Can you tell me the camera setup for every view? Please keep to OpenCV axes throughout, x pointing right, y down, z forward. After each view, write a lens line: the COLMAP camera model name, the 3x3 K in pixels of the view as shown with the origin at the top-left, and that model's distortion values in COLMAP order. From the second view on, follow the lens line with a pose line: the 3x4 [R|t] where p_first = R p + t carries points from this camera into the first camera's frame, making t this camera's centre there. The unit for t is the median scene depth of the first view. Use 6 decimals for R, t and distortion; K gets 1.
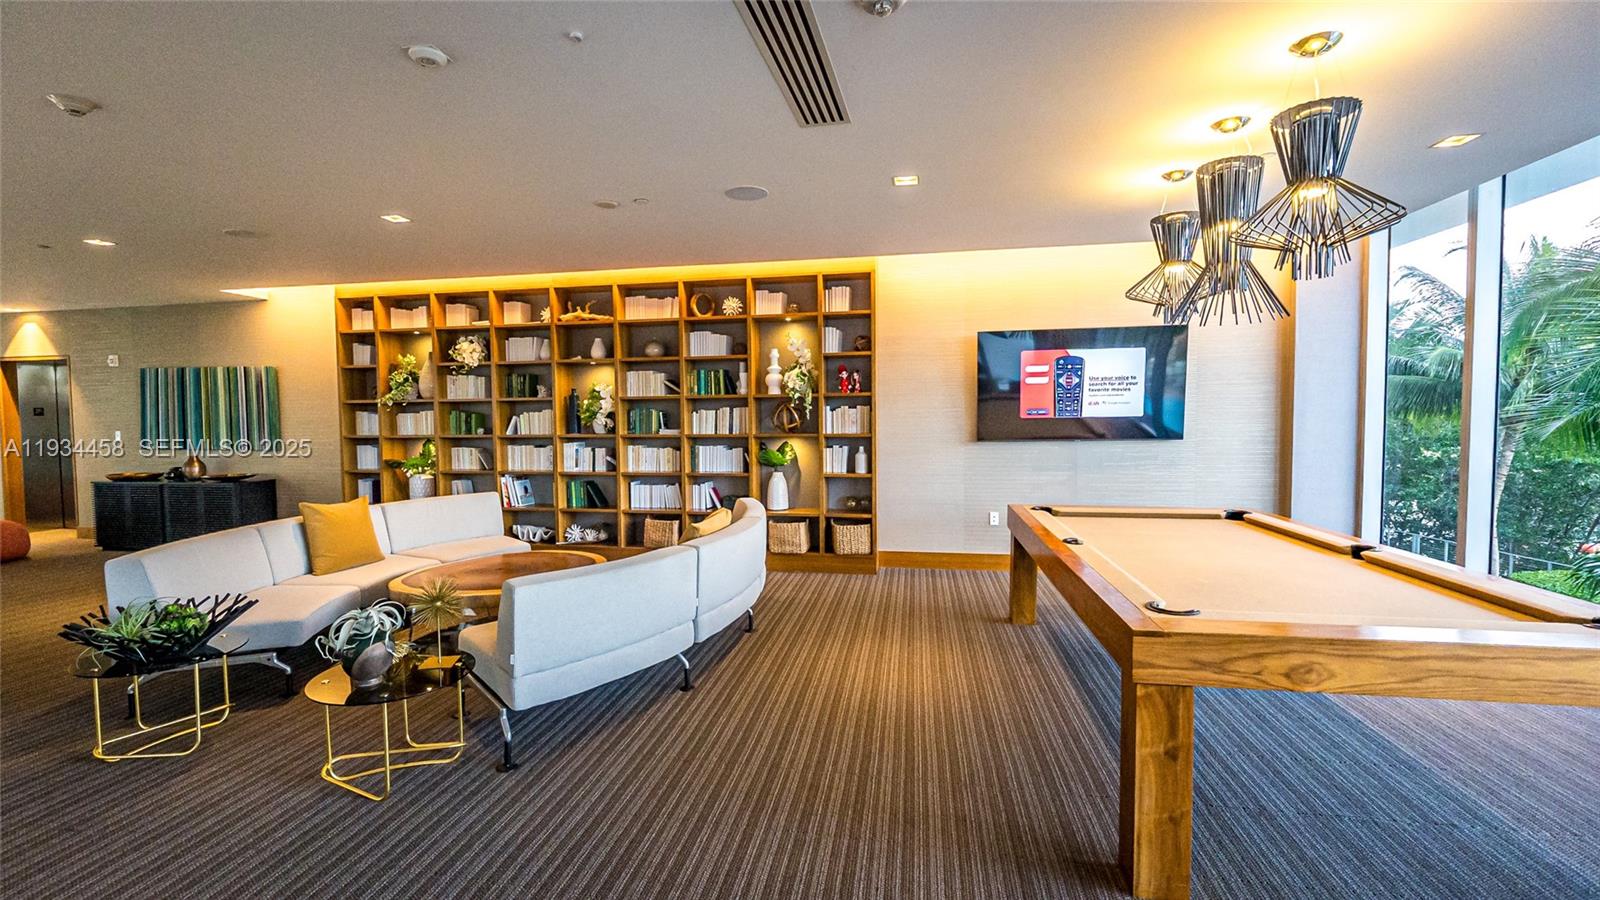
lens RADIAL K [[674.6, 0, 803.0], [0, 674.6, 445.6], [0, 0, 1]] dist [-0.006826, 0.000282]
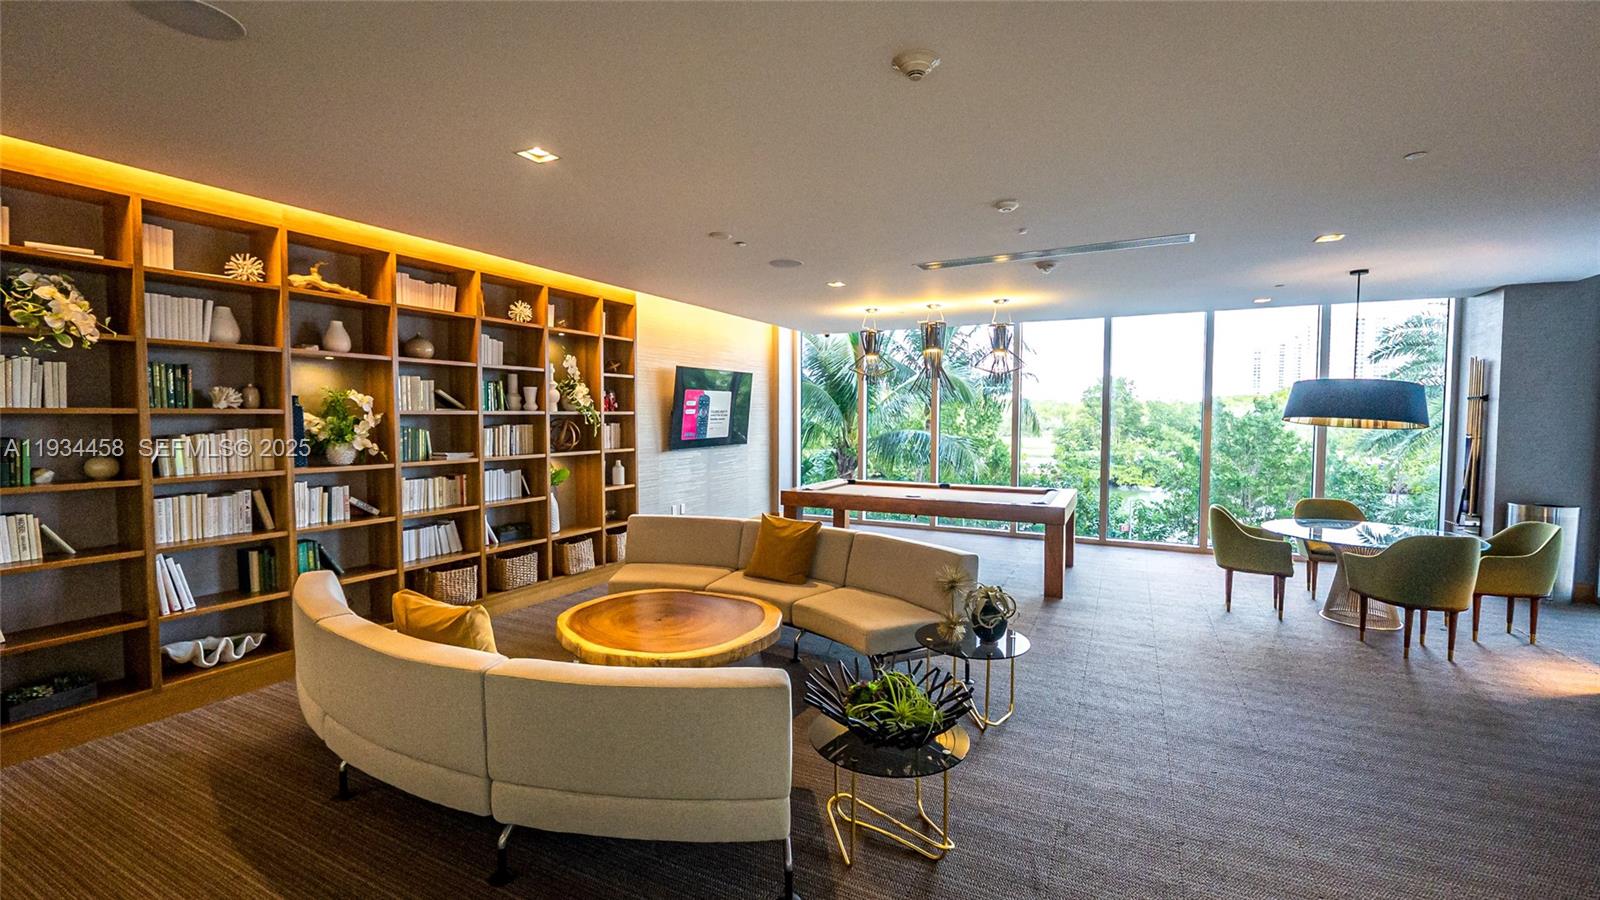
lens RADIAL K [[674.6, 0, 802.5], [0, 674.6, 444.8], [0, 0, 1]] dist [-0.006826, 0.000282]
pose [[0.272369, -0.034653, 0.961569, -0.914241], [0.032675, 0.999108, 0.026751, -0.045723], [-0.961638, 0.024133, 0.273258, 0.432215]]
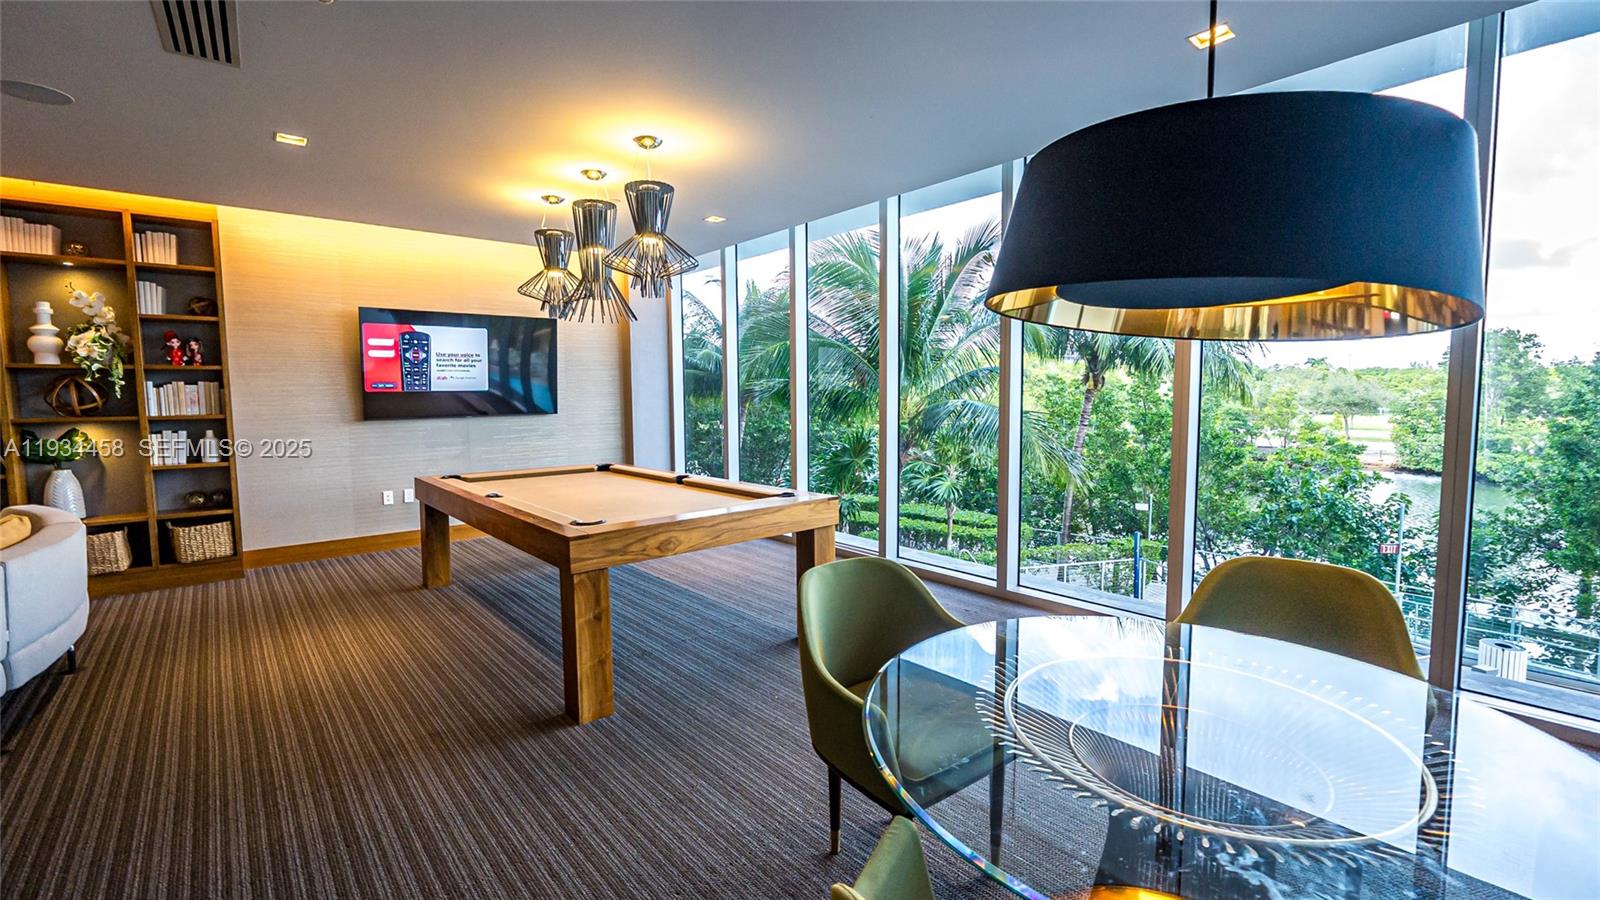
lens RADIAL K [[674.6, 0, 794.9], [0, 674.6, 446.6], [0, 0, 1]] dist [-0.006826, 0.000282]
pose [[0.627781, -0.056352, 0.776348, -0.109022], [0.040300, 0.998391, 0.039881, 0.017936], [-0.777346, 0.006250, 0.629042, -0.092828]]
